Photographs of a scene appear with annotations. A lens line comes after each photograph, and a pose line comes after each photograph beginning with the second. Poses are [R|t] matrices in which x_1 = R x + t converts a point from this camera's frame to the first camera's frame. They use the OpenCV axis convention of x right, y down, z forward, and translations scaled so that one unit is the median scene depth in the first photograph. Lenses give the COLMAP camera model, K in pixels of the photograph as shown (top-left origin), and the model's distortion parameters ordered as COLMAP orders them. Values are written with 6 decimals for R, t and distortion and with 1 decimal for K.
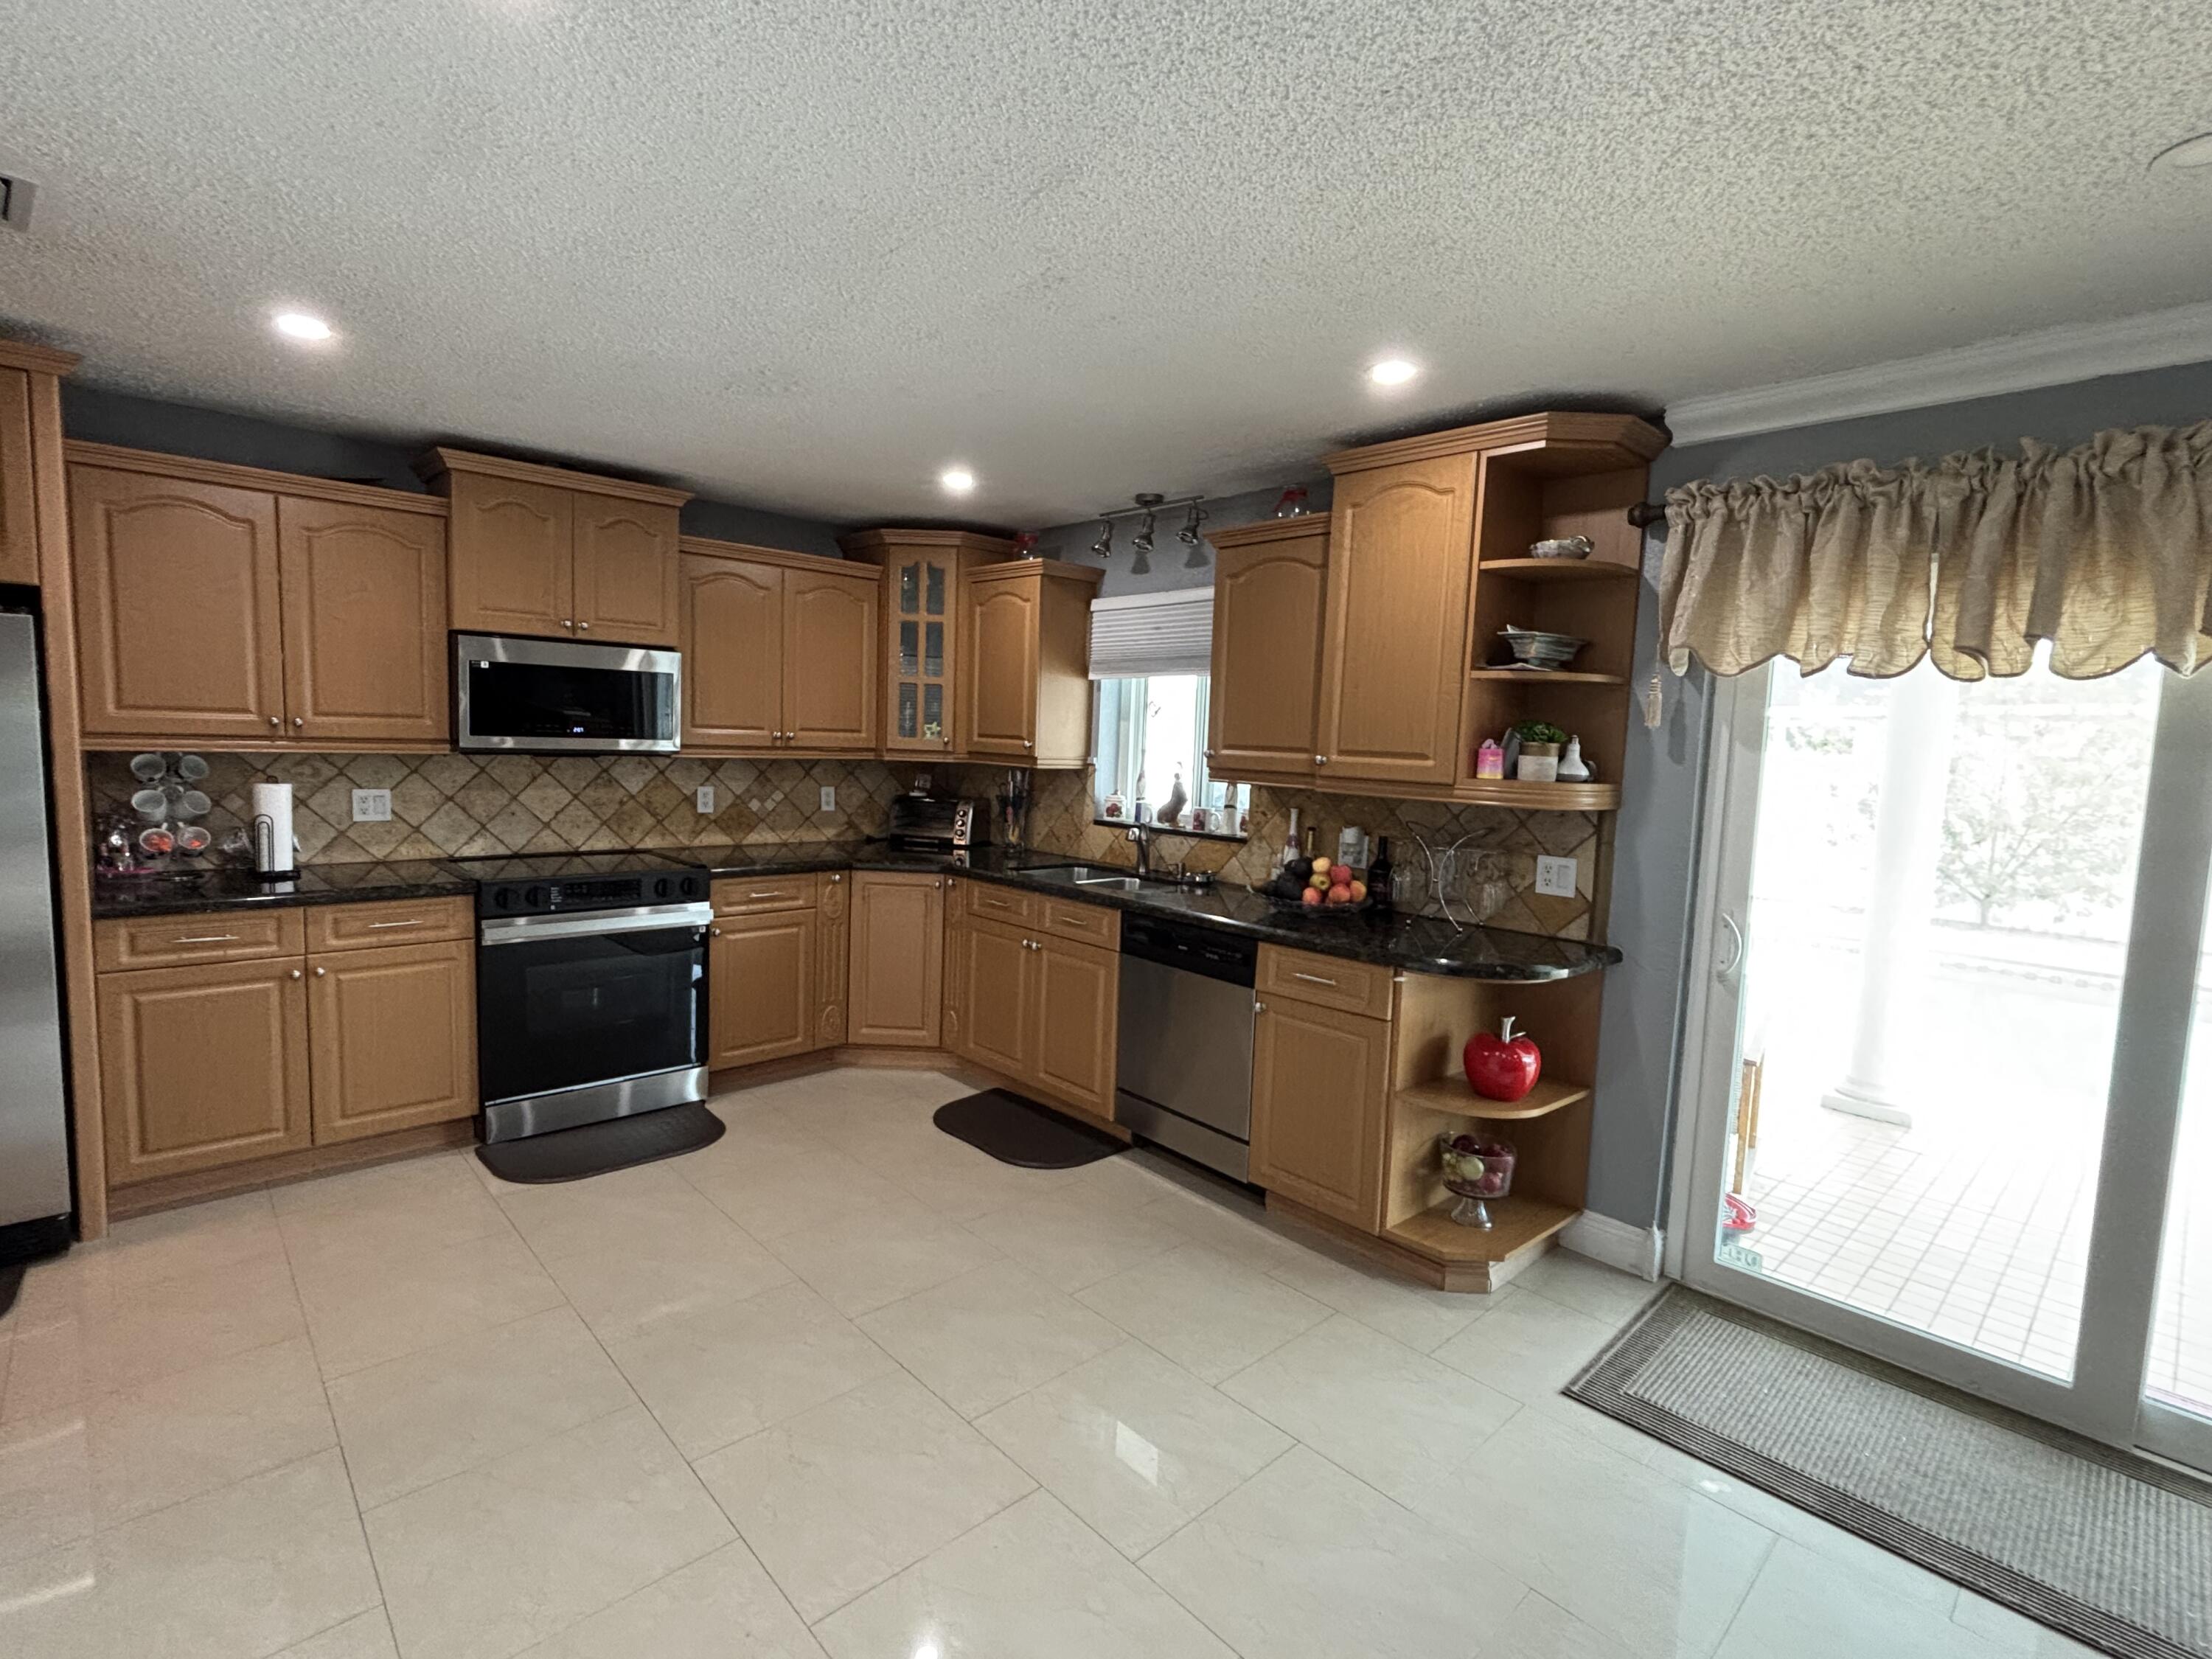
lens RADIAL K [[1020.9, 0, 1105.8], [0, 1020.9, 827.3], [0, 0, 1]] dist [-0.002522, -0.000372]
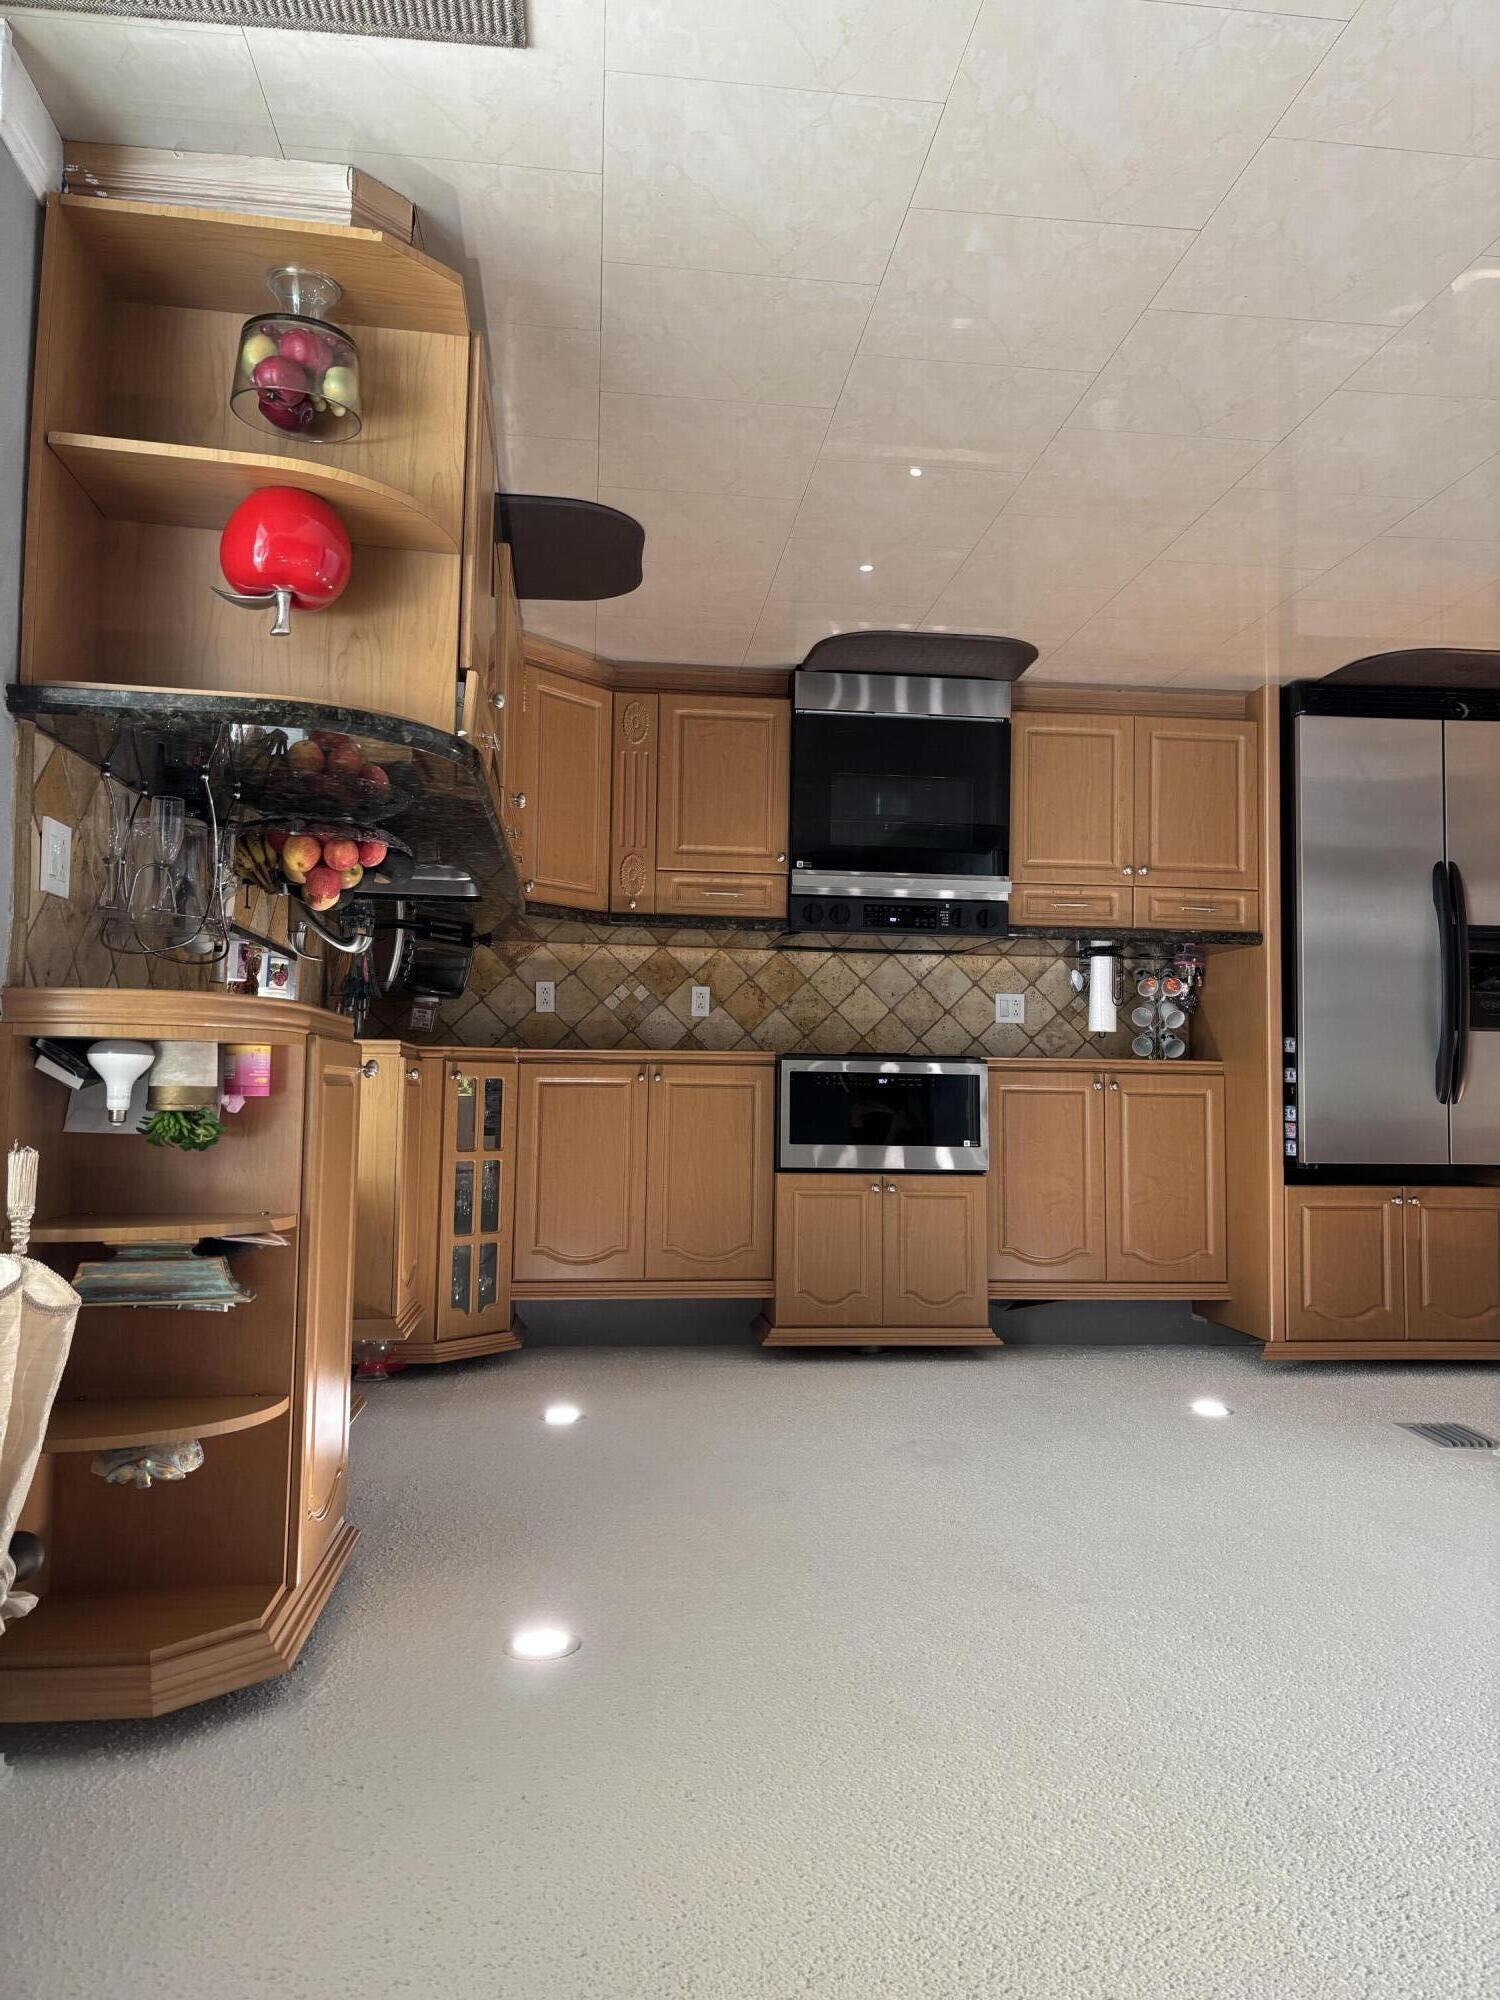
lens RADIAL K [[1514.3, 0, 754.0], [0, 1514.3, 992.3], [0, 0, 1]] dist [0.080574, -0.002815]
pose [[-0.645370, -0.021478, -0.763568, 0.668213], [0.060009, -0.997941, -0.022650, 0.015051], [-0.761510, -0.060439, 0.645330, 0.168542]]
